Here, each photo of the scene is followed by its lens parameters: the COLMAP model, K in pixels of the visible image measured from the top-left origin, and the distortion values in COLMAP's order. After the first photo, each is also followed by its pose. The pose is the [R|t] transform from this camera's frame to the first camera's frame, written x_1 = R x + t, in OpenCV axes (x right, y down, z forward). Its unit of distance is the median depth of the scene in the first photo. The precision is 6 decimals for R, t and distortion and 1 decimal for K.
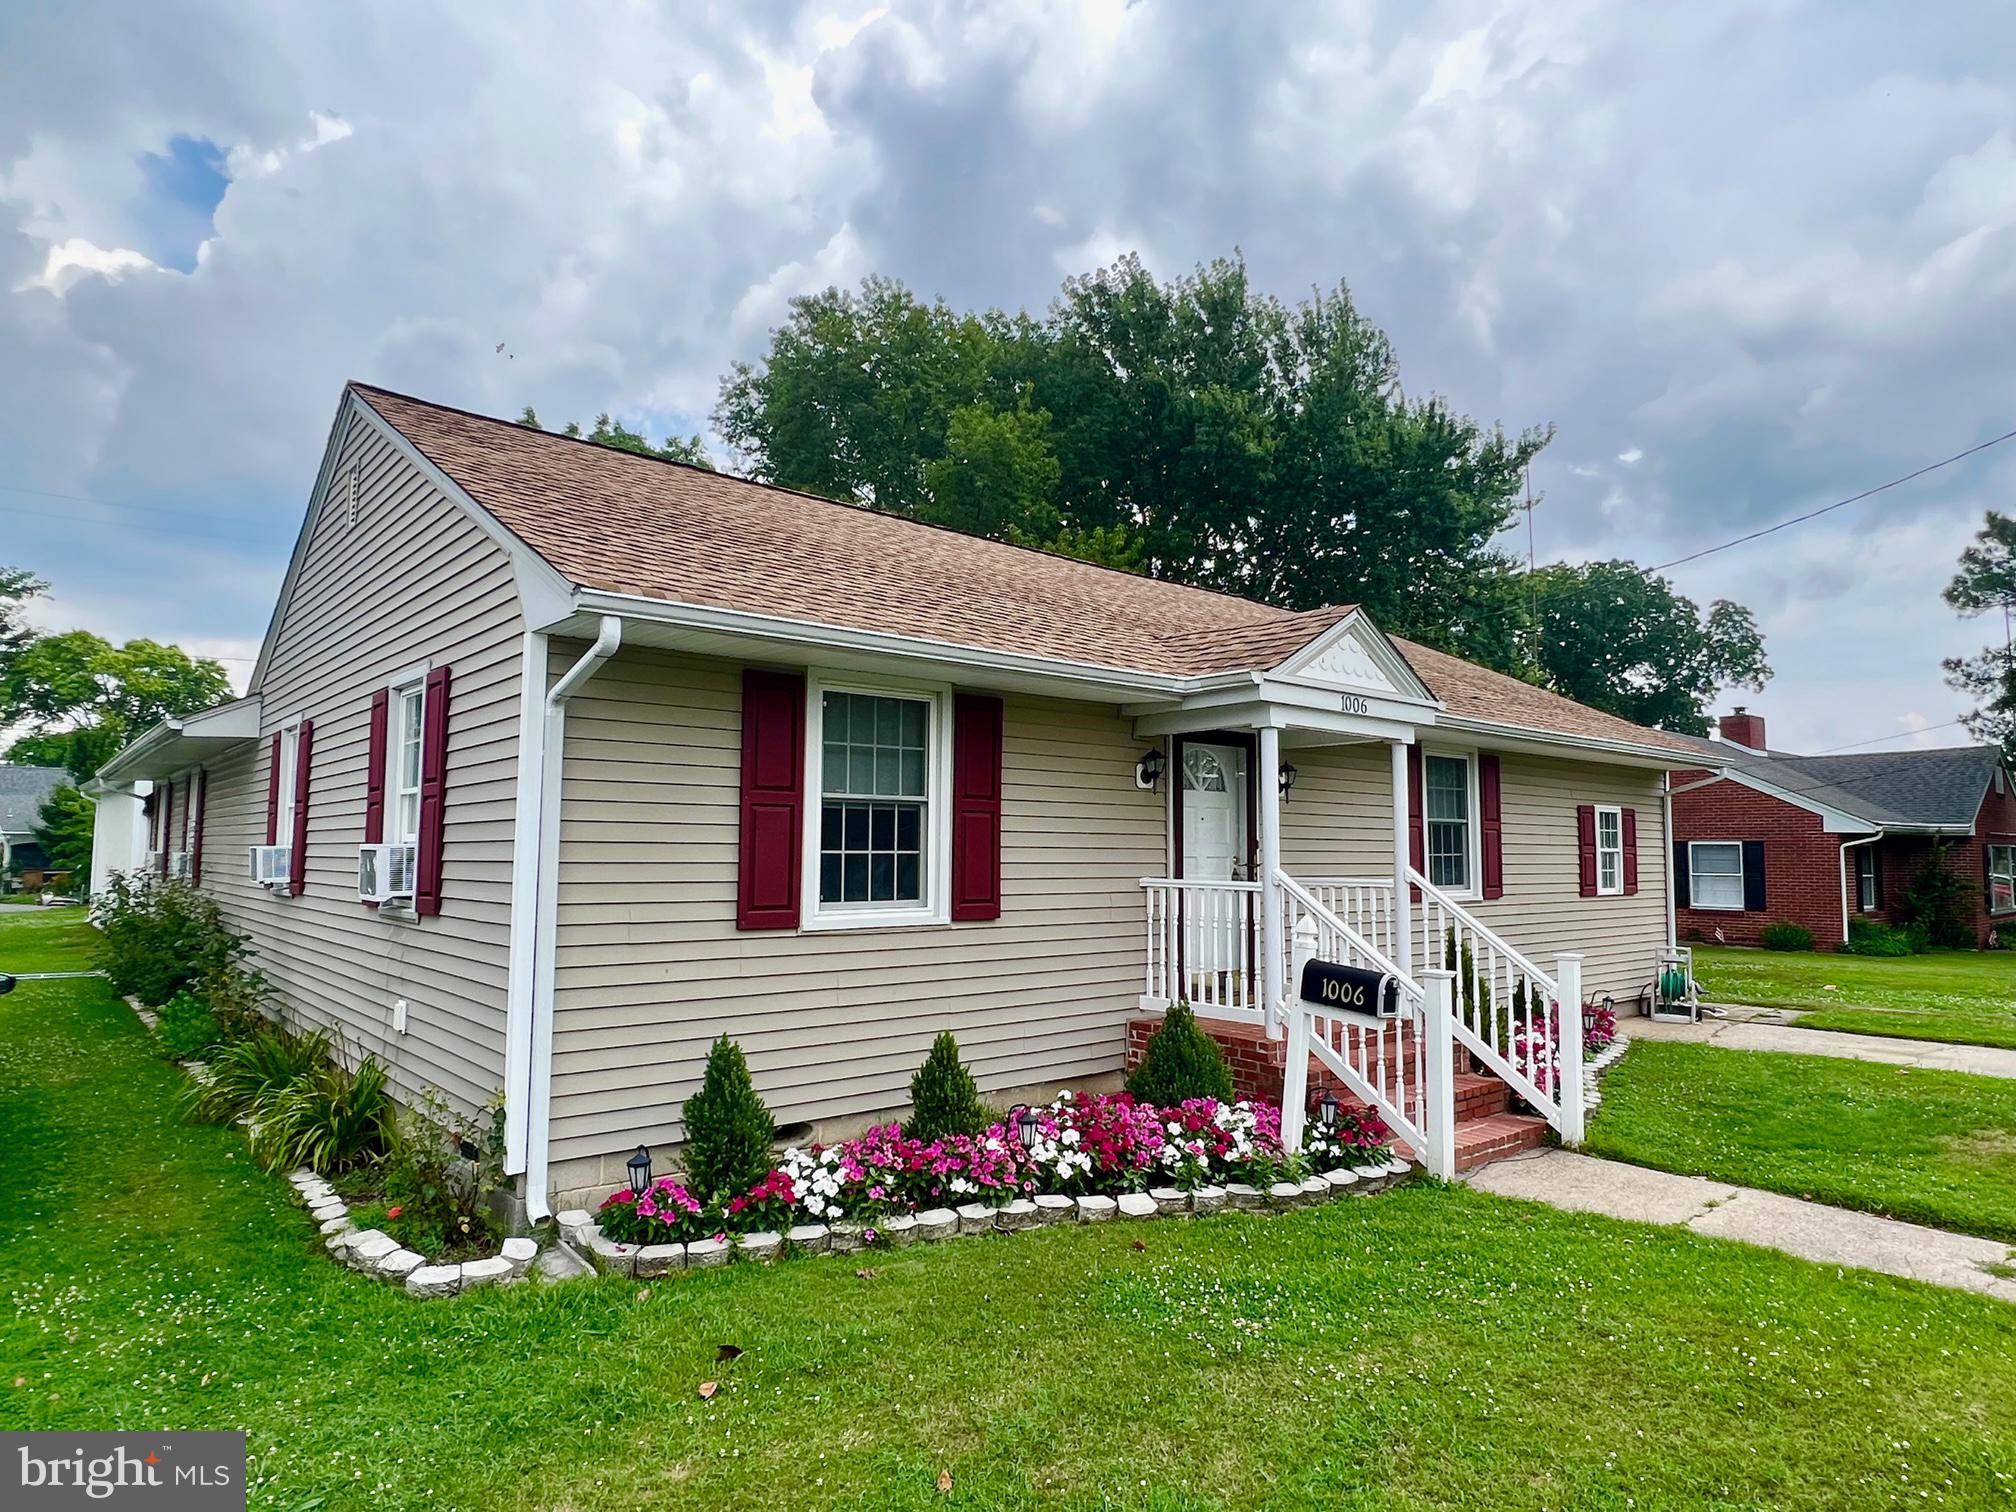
lens RADIAL K [[1178.6, 0, 1014.4], [0, 1178.6, 756.7], [0, 0, 1]] dist [0.004243, -0.001372]
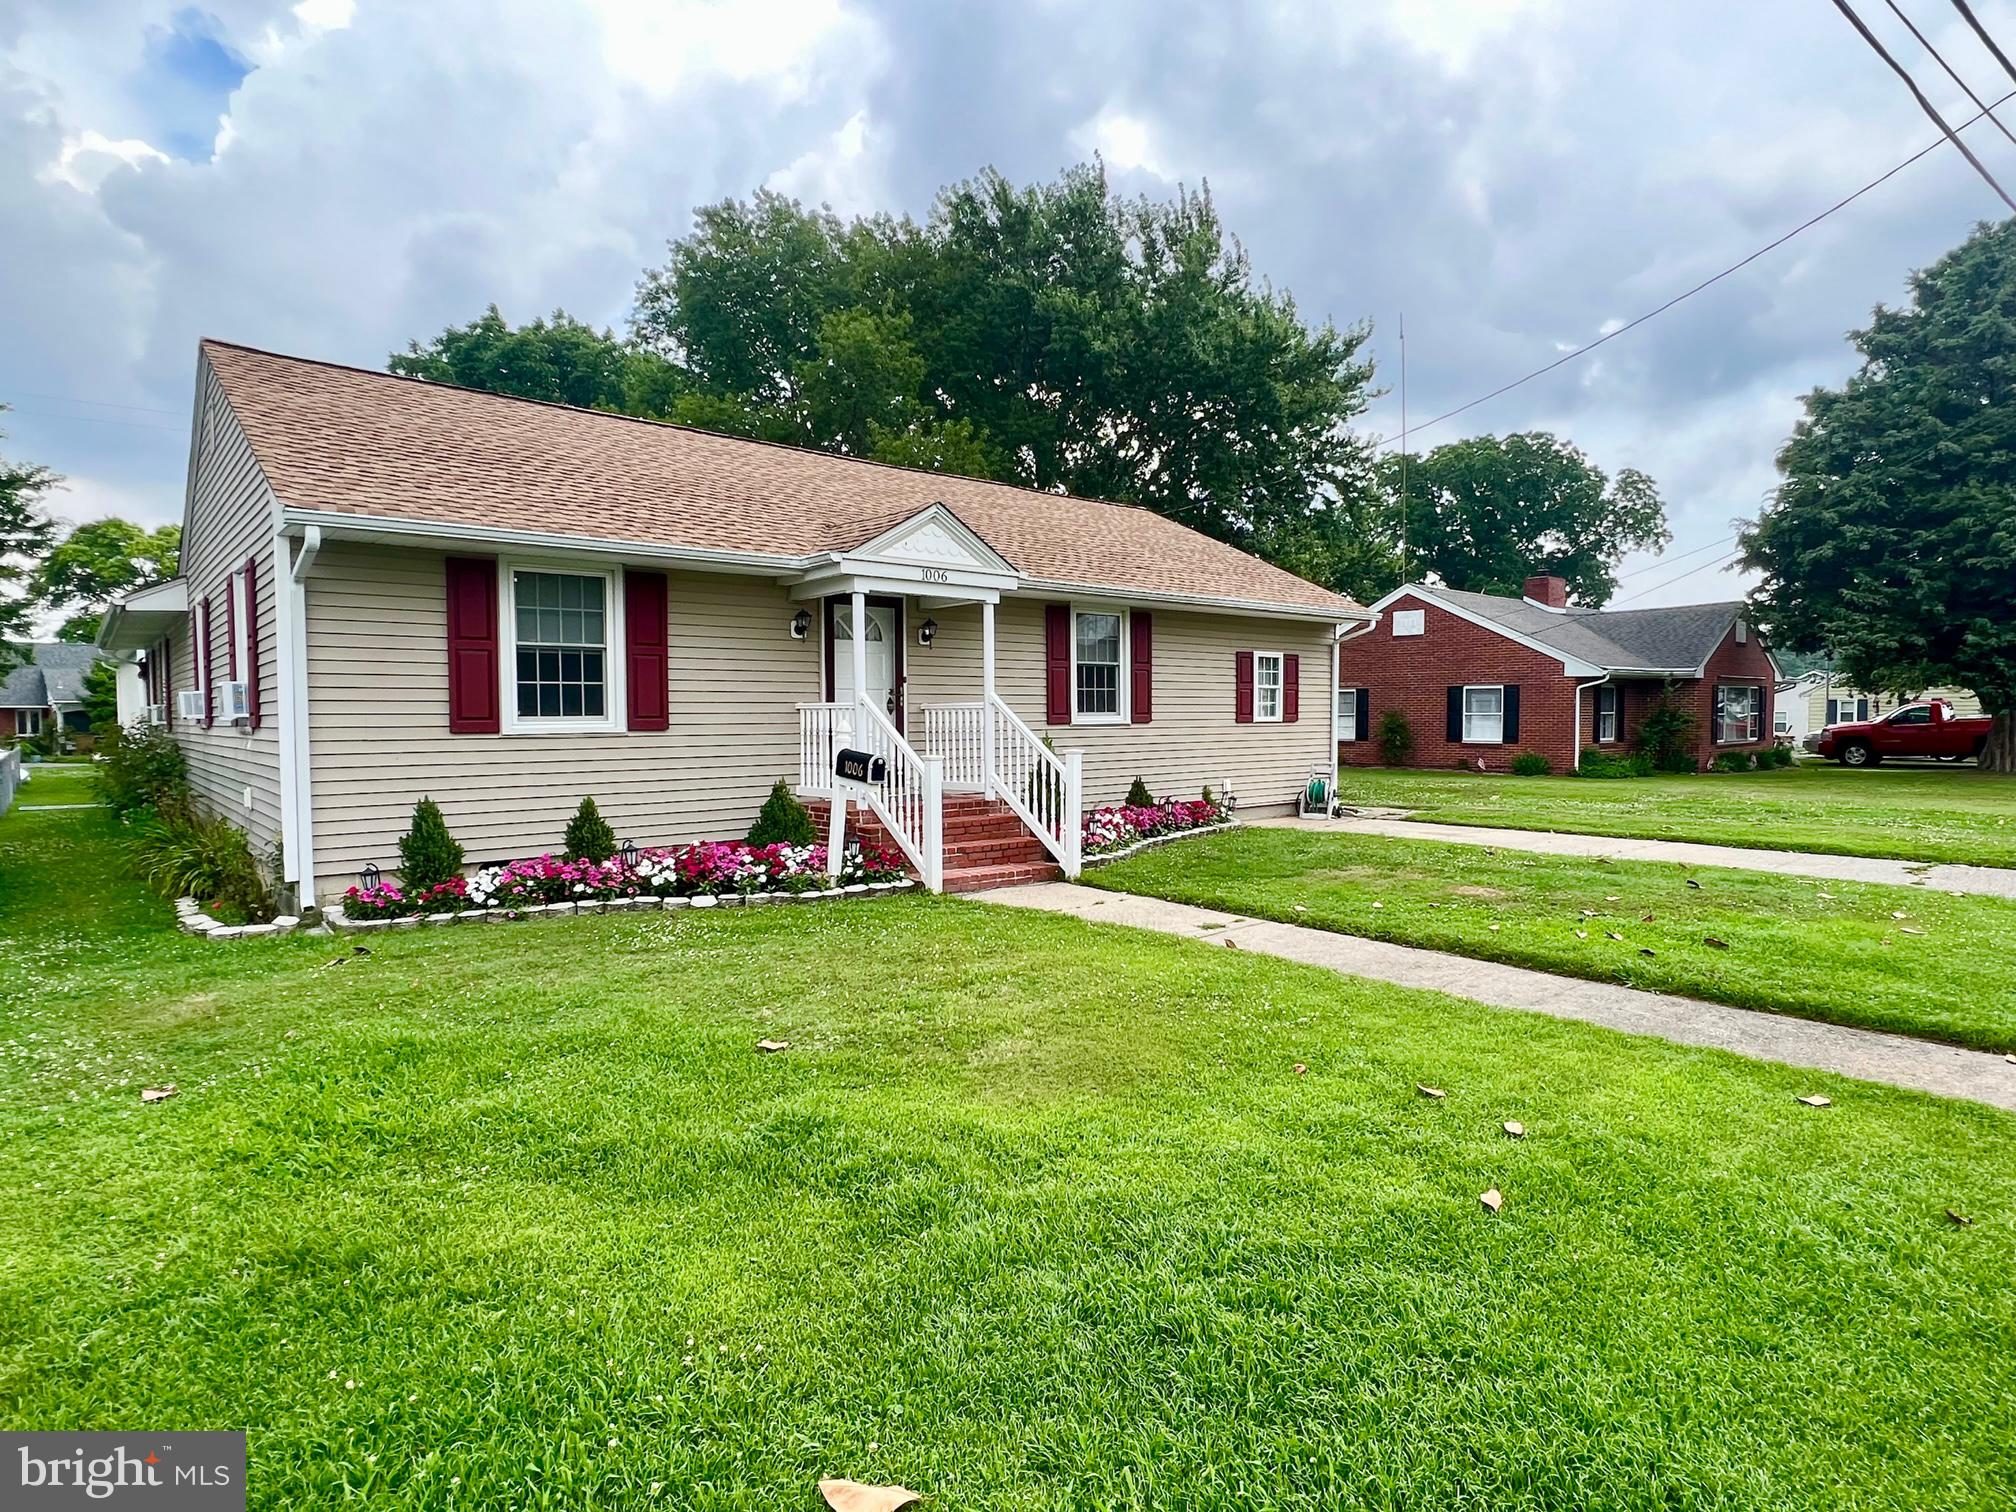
lens RADIAL K [[1091.9, 0, 1008.0], [0, 1091.9, 753.3], [0, 0, 1]] dist [0.002922, 0.000049]
pose [[0.999918, -0.012803, -0.000913, 0.219429], [0.012822, 0.993030, 0.117163, 0.008547], [-0.000593, -0.117165, 0.993112, -0.178654]]
